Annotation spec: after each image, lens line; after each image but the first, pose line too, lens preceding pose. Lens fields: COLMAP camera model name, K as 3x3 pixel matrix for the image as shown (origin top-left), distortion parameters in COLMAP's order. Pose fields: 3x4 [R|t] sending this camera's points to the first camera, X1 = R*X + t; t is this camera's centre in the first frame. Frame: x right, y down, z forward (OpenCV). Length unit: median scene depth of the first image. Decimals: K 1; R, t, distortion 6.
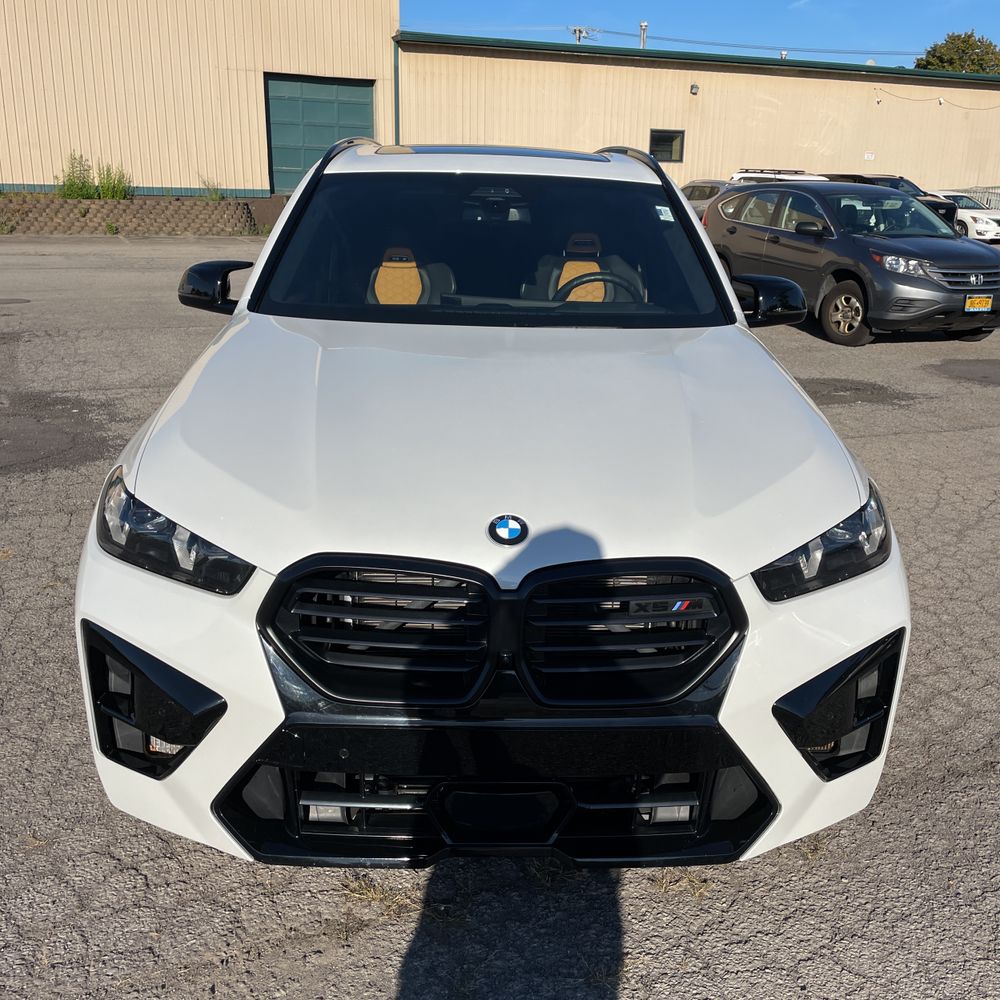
lens RADIAL K [[1017.9, 0, 524.7], [0, 1017.9, 491.5], [0, 0, 1]] dist [0.098256, -0.136416]
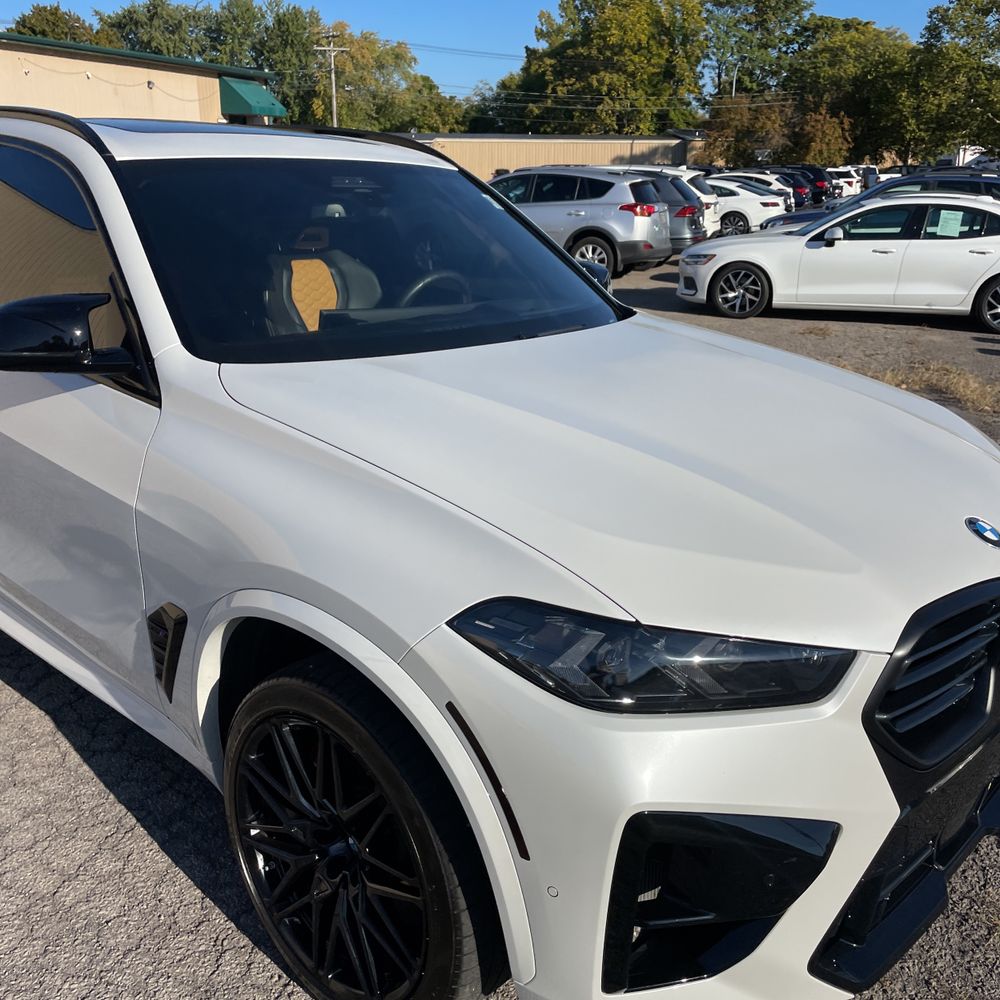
lens RADIAL K [[1016.0, 0, 500.0], [0, 1016.0, 500.0], [0, 0, 1]] dist [0.078085, -0.102488]
pose [[0.717773, -0.229283, 0.657442, -0.190405], [0.209011, 0.971631, 0.110666, -0.038183], [-0.664166, 0.057979, 0.745334, 0.111667]]
